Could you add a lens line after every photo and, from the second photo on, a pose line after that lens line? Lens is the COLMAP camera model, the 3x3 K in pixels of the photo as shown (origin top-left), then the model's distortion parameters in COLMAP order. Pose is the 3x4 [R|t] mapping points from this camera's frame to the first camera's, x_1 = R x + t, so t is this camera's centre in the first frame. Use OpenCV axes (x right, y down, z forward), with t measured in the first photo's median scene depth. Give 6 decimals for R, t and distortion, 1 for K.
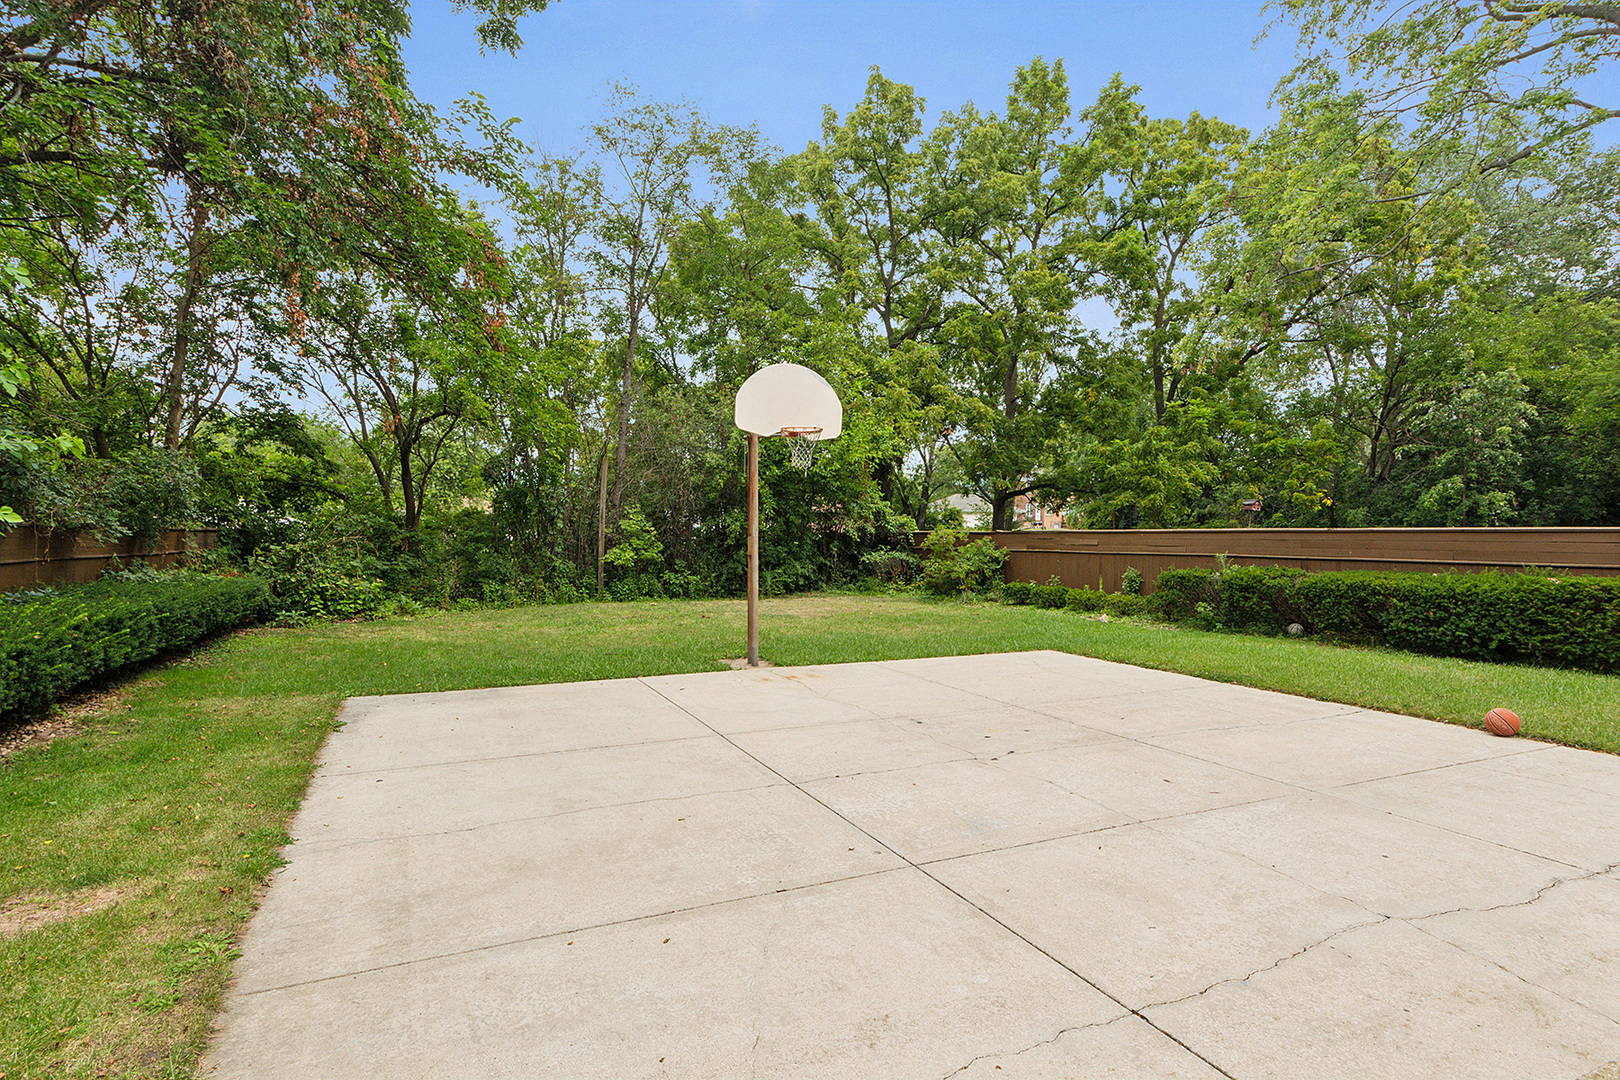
lens RADIAL K [[853.1, 0, 805.9], [0, 853.1, 537.9], [0, 0, 1]] dist [0.000552, 0.000001]
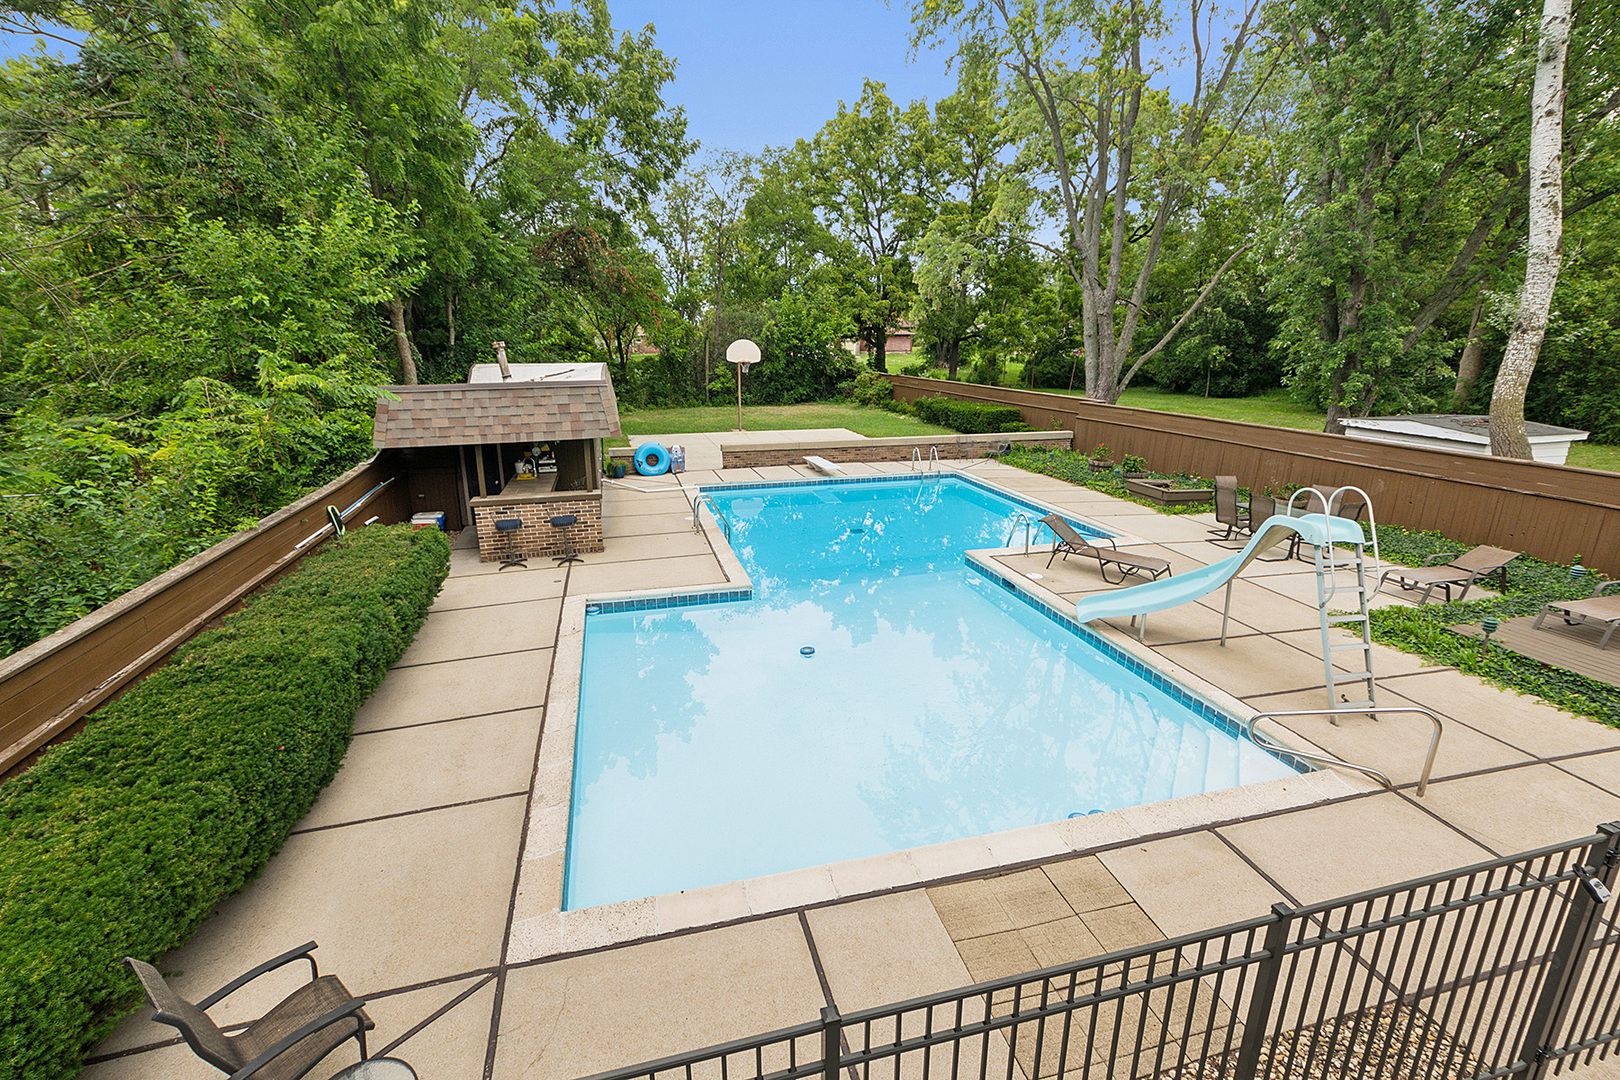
lens RADIAL K [[726.9, 0, 808.5], [0, 726.9, 539.6], [0, 0, 1]] dist [-0.002115, -0.000179]
pose [[0.987937, 0.042635, -0.148875, 0.312700], [-0.001288, 0.963583, 0.267406, -0.096662], [0.154854, -0.263989, 0.952014, -0.849393]]
